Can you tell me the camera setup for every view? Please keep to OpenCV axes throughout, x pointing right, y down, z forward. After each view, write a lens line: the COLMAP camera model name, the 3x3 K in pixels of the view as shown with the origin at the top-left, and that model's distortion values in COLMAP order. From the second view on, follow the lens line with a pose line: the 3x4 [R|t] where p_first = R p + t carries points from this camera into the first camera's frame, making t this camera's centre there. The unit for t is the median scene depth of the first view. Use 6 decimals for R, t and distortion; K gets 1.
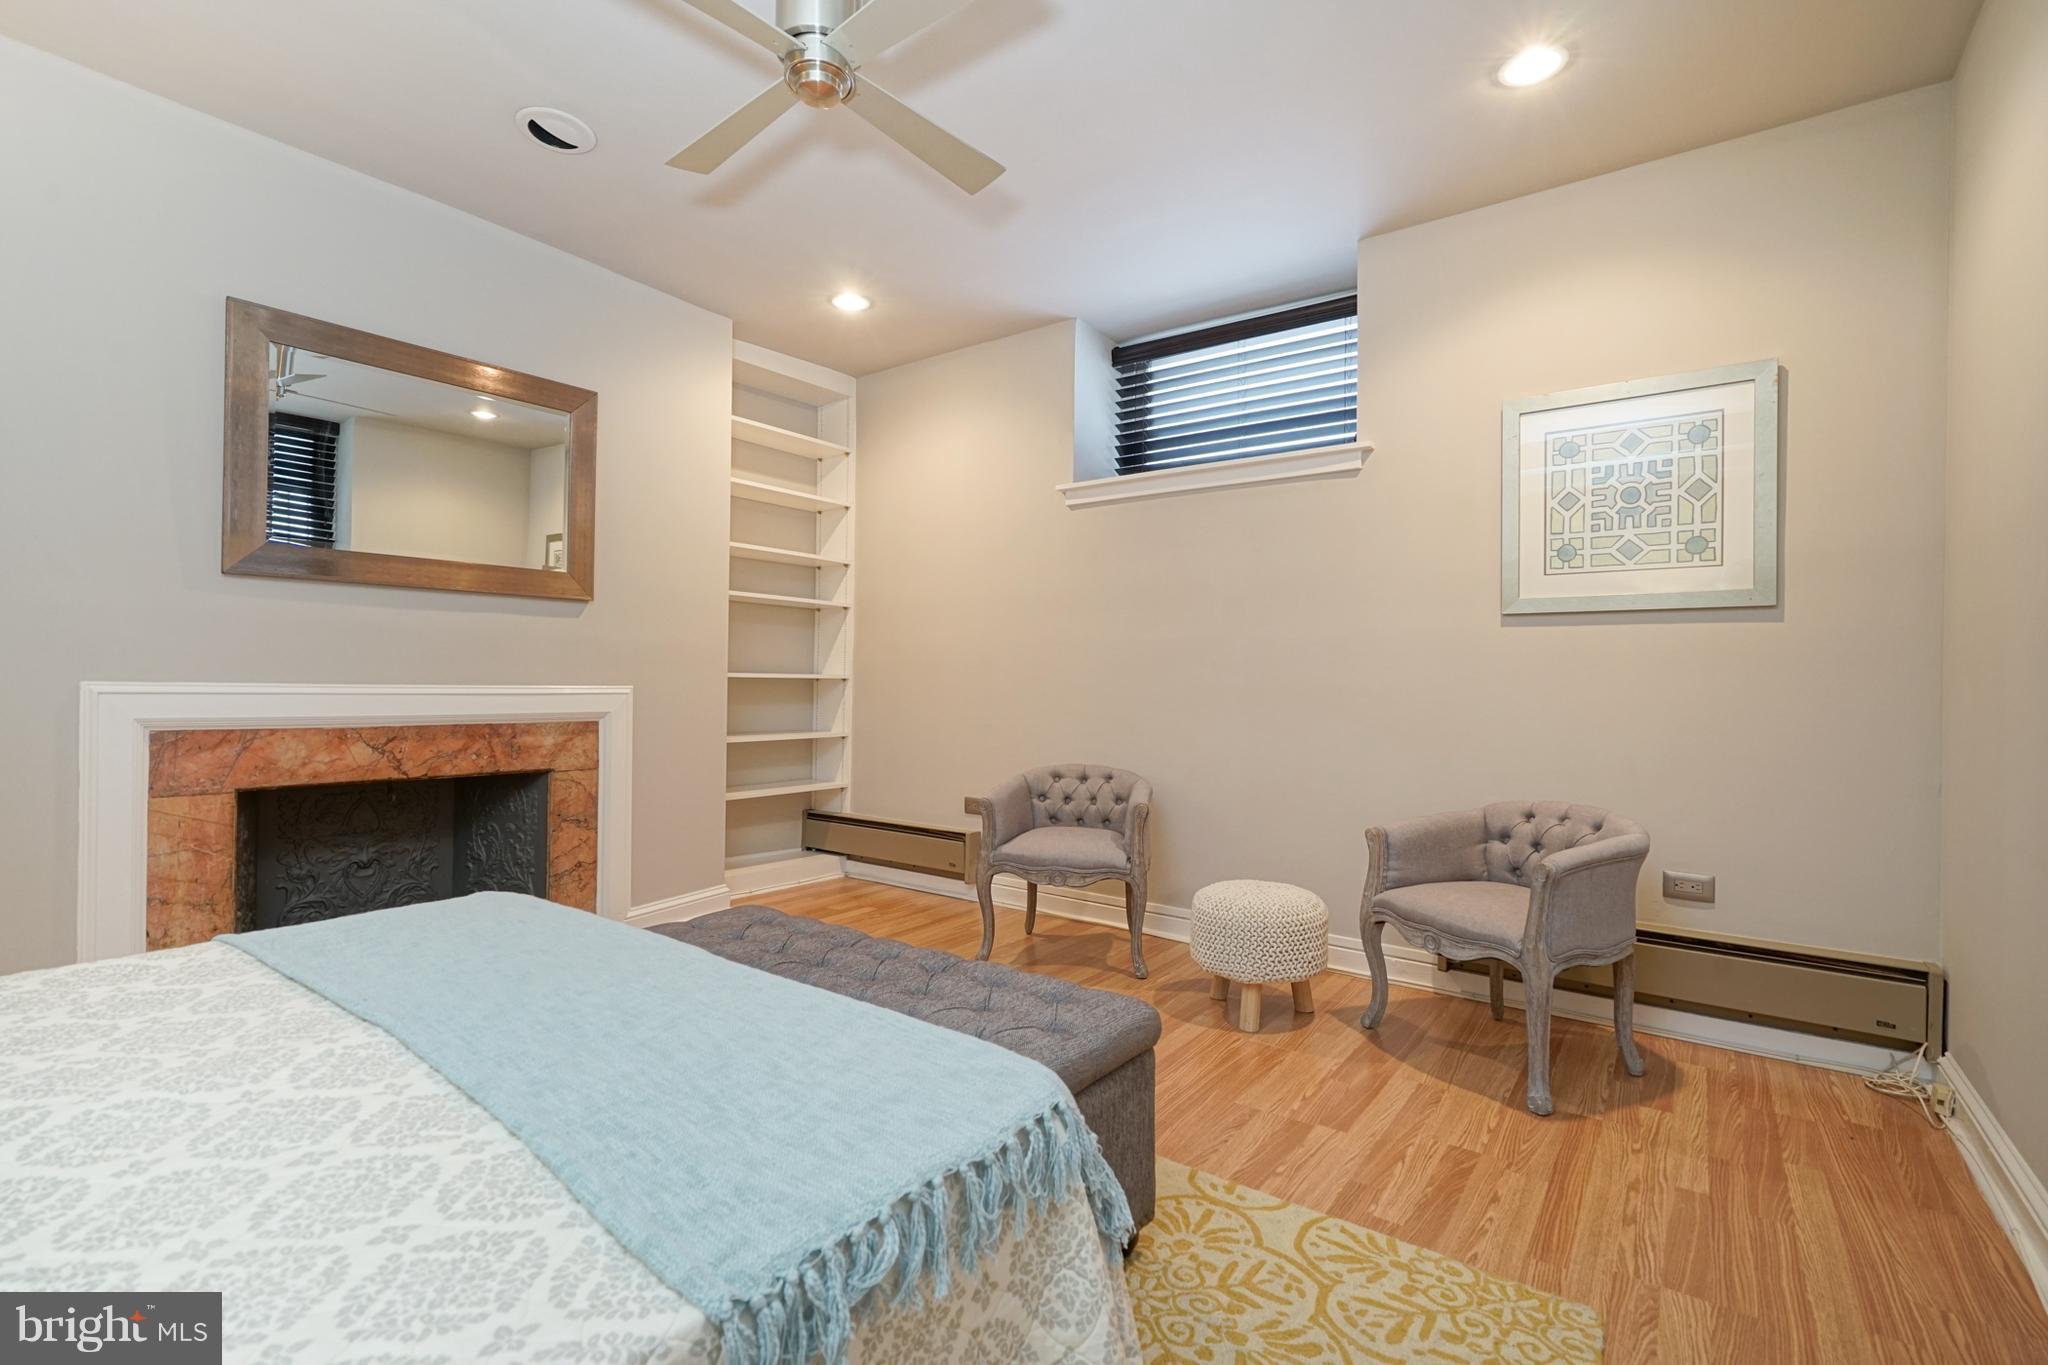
lens RADIAL K [[922.6, 0, 1024.0], [0, 922.6, 682.5], [0, 0, 1]] dist [0.002666, 0.000083]
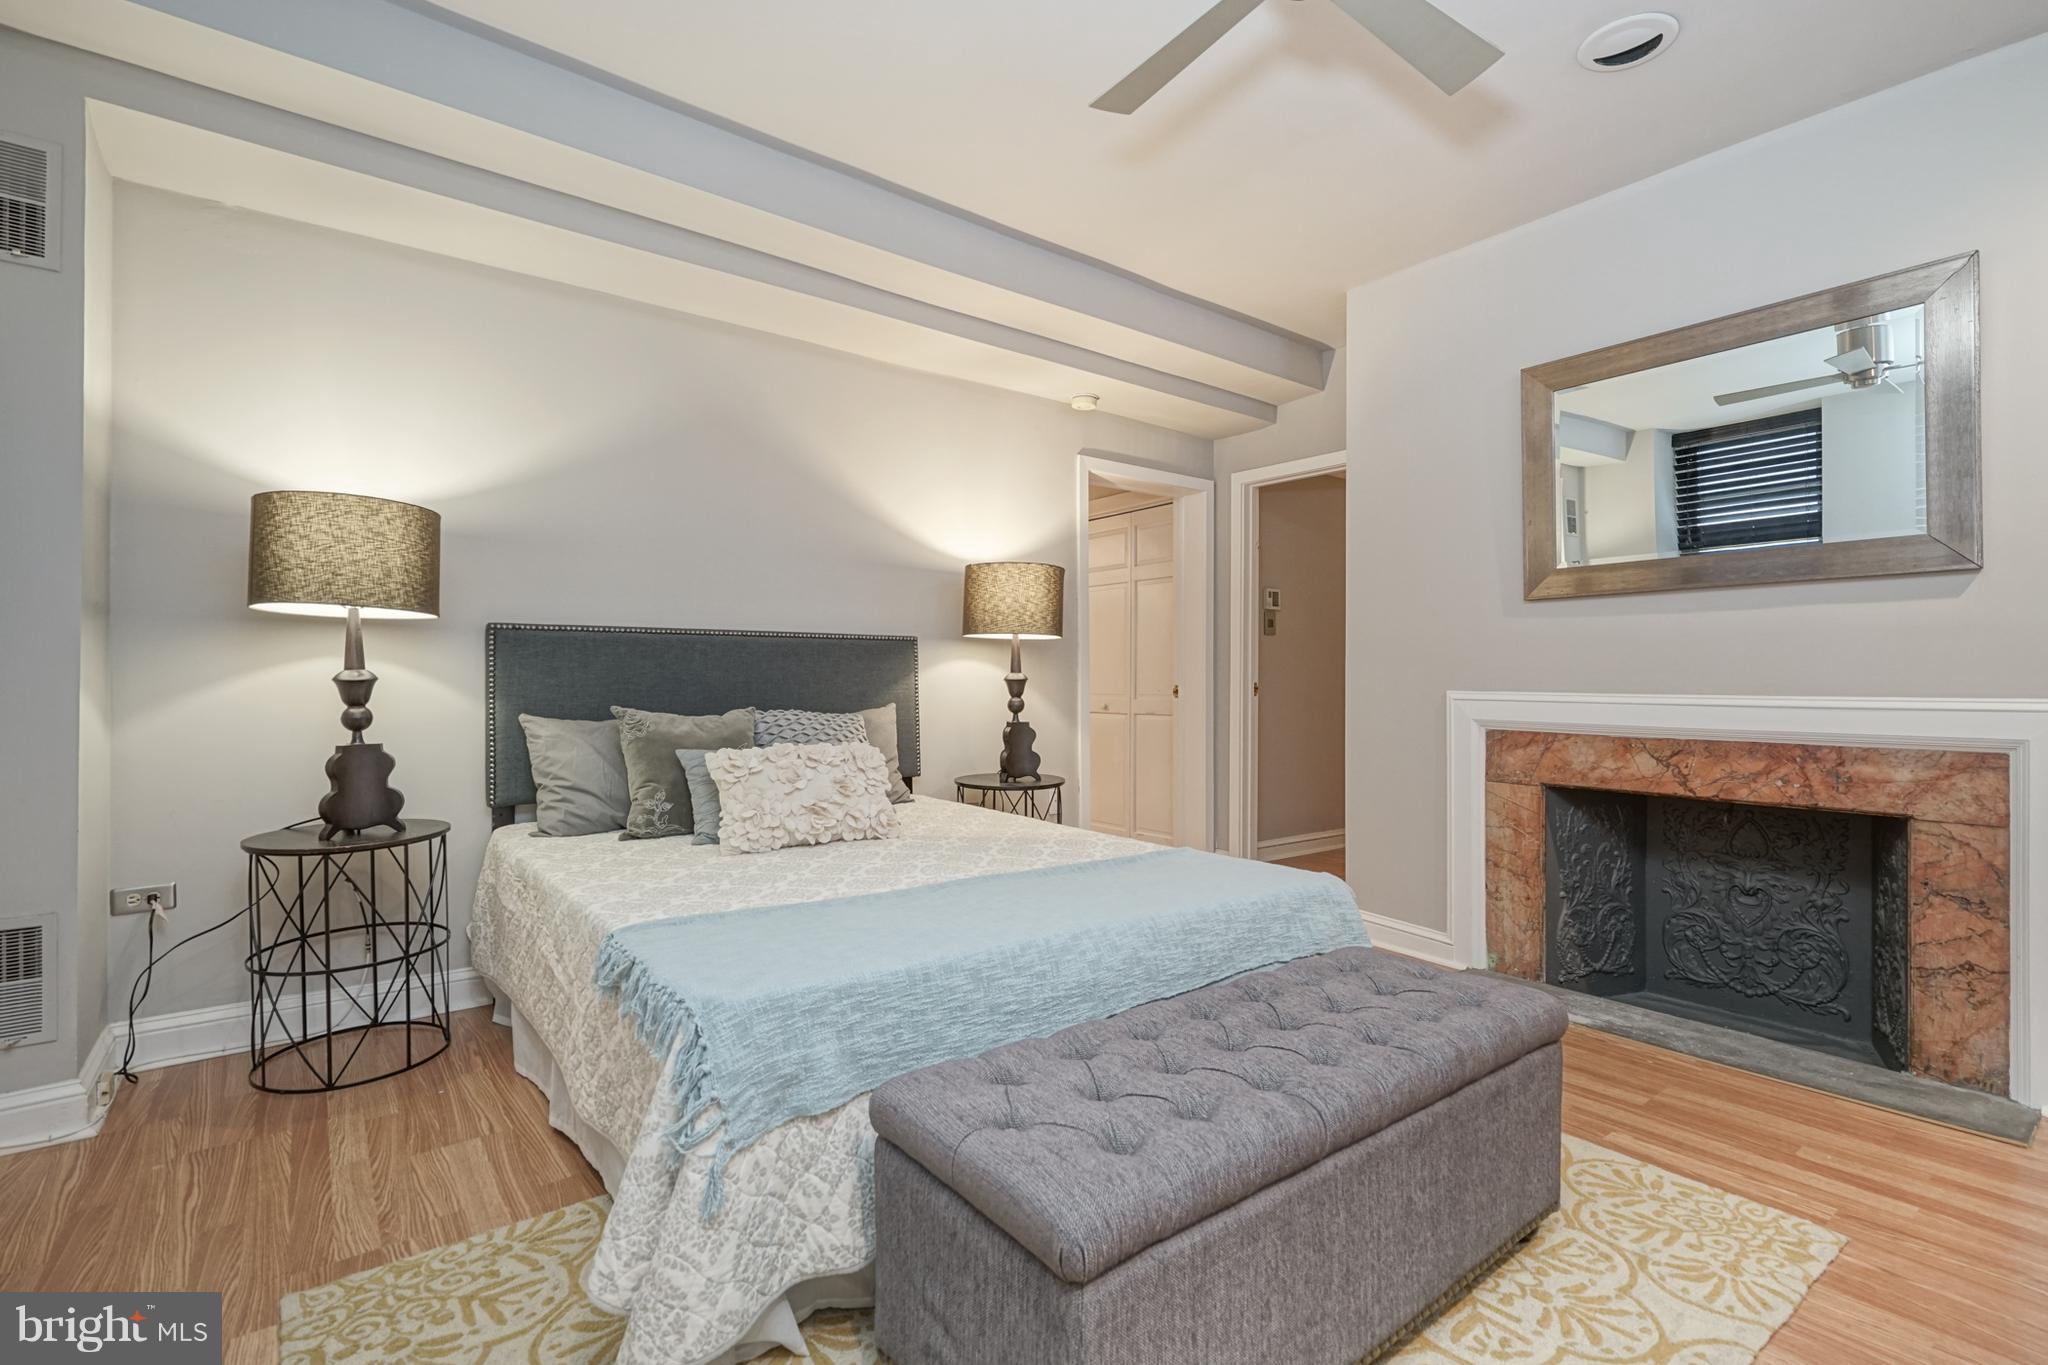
lens RADIAL K [[922.6, 0, 1024.0], [0, 922.6, 682.5], [0, 0, 1]] dist [0.002666, 0.000083]
pose [[-0.263753, -0.014997, -0.964474, 0.398279], [-0.008475, 0.999877, -0.013230, 0.008038], [0.964553, 0.004684, -0.263848, 0.601417]]
